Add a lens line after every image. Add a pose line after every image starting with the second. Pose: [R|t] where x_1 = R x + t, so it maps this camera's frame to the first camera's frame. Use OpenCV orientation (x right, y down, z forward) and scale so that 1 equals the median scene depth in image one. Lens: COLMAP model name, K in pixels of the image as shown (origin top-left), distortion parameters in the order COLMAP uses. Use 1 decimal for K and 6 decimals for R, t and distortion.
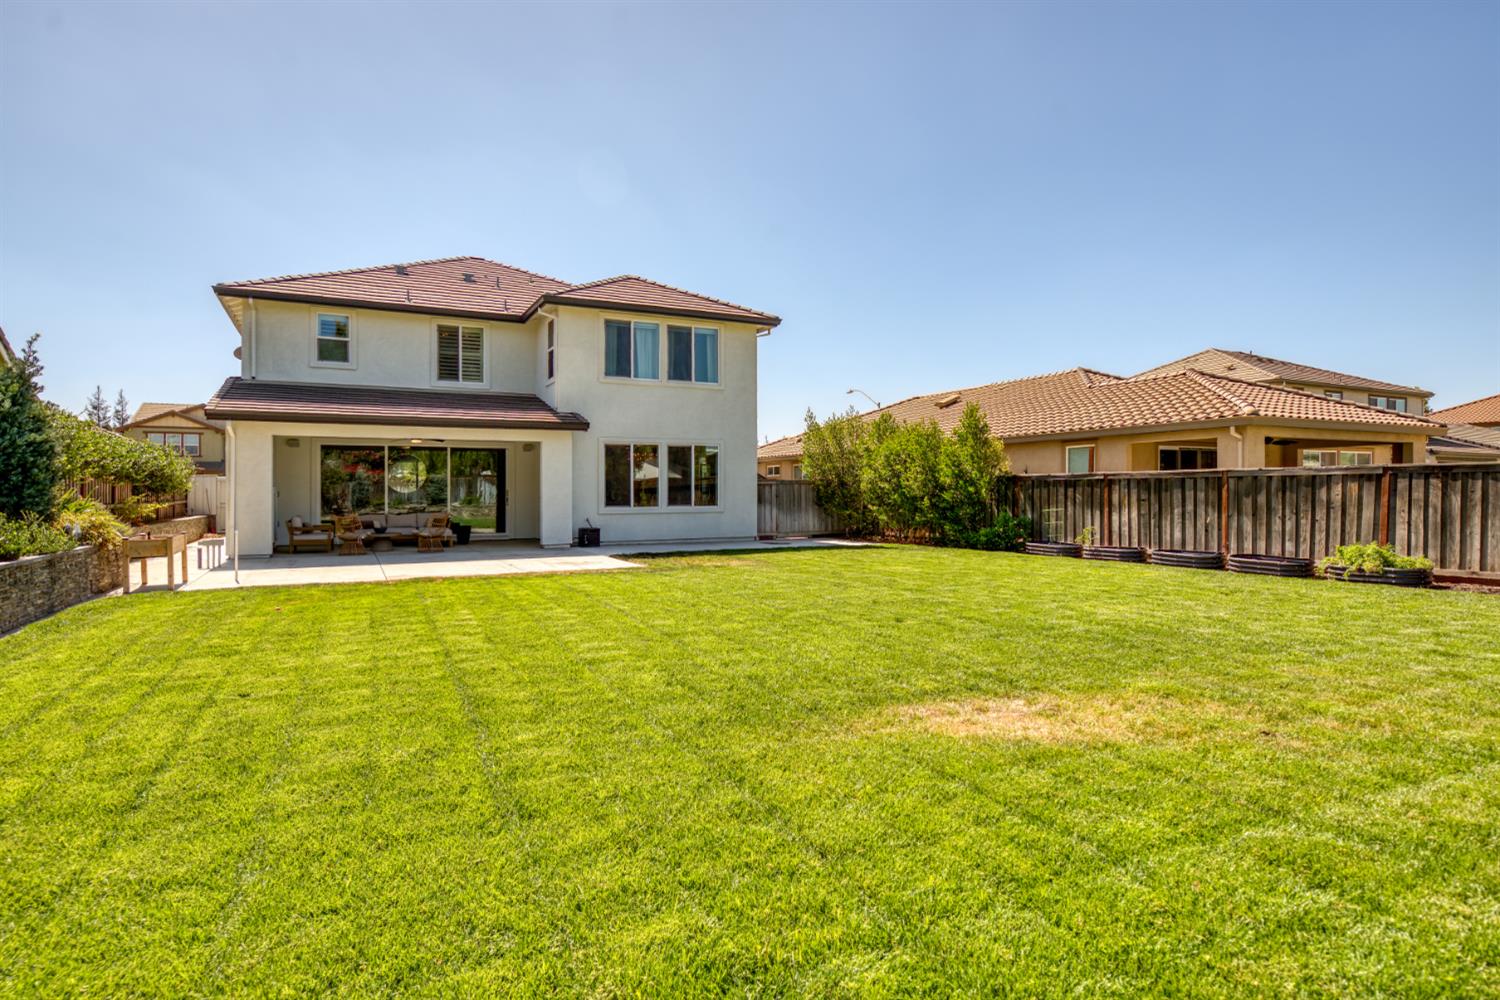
lens RADIAL K [[832.1, 0, 751.1], [0, 832.1, 492.9], [0, 0, 1]] dist [0.038211, 0.000283]
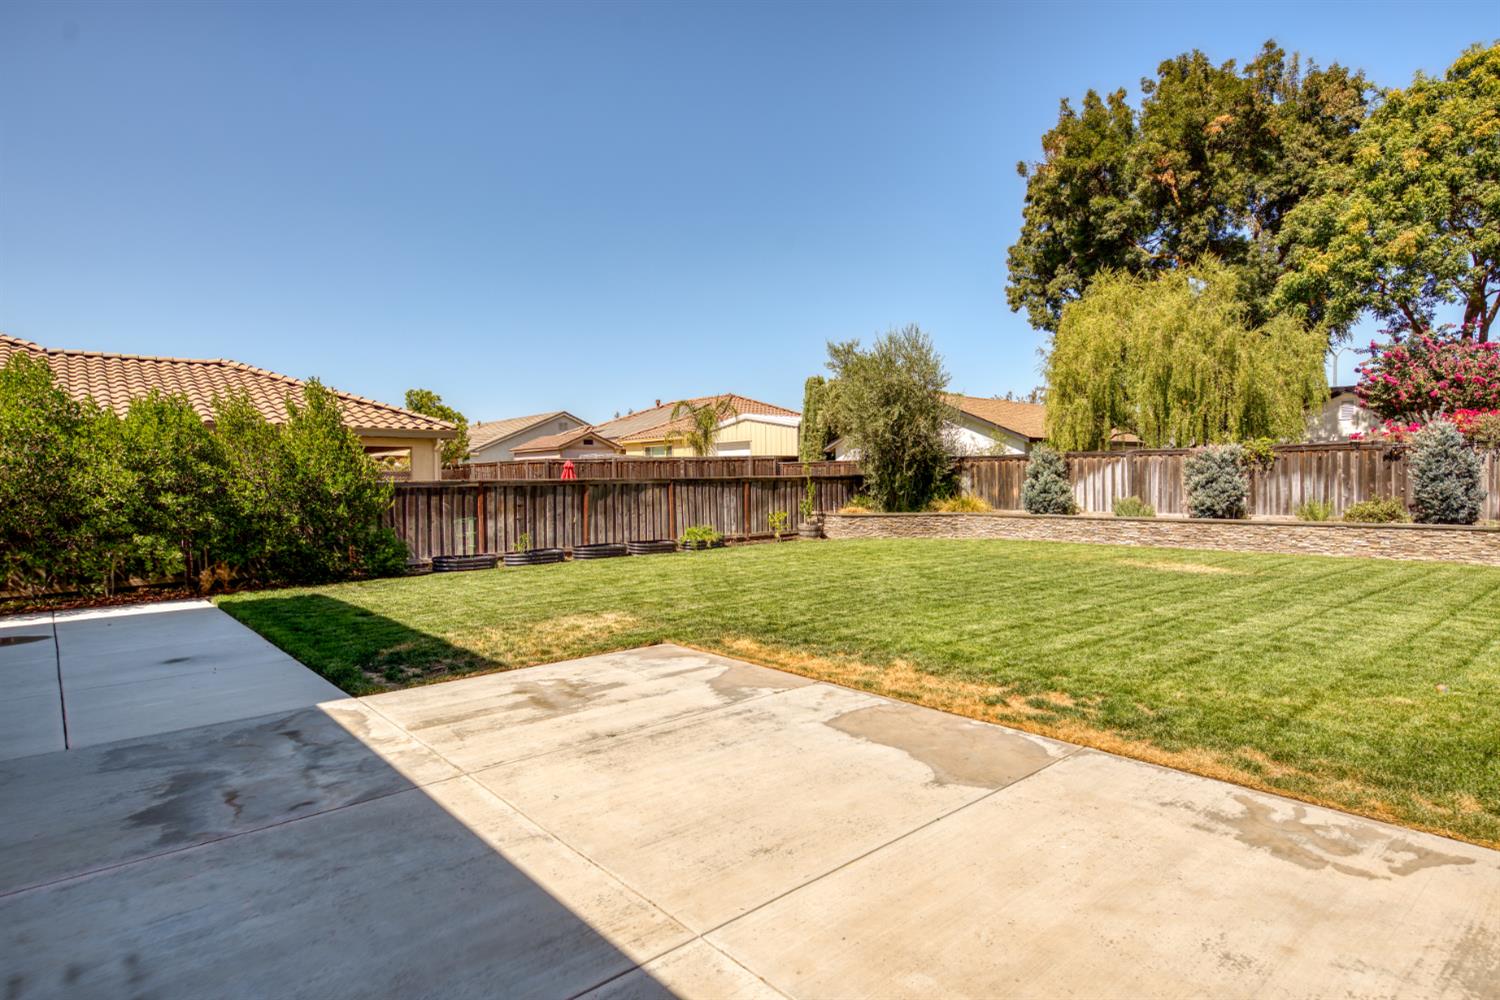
lens RADIAL K [[832.1, 0, 751.3], [0, 832.1, 496.4], [0, 0, 1]] dist [0.038211, 0.000283]
pose [[-0.264610, -0.010900, 0.964294, -0.670335], [0.017491, 0.999717, 0.016100, -0.015971], [-0.964197, 0.021127, -0.264345, 1.056267]]
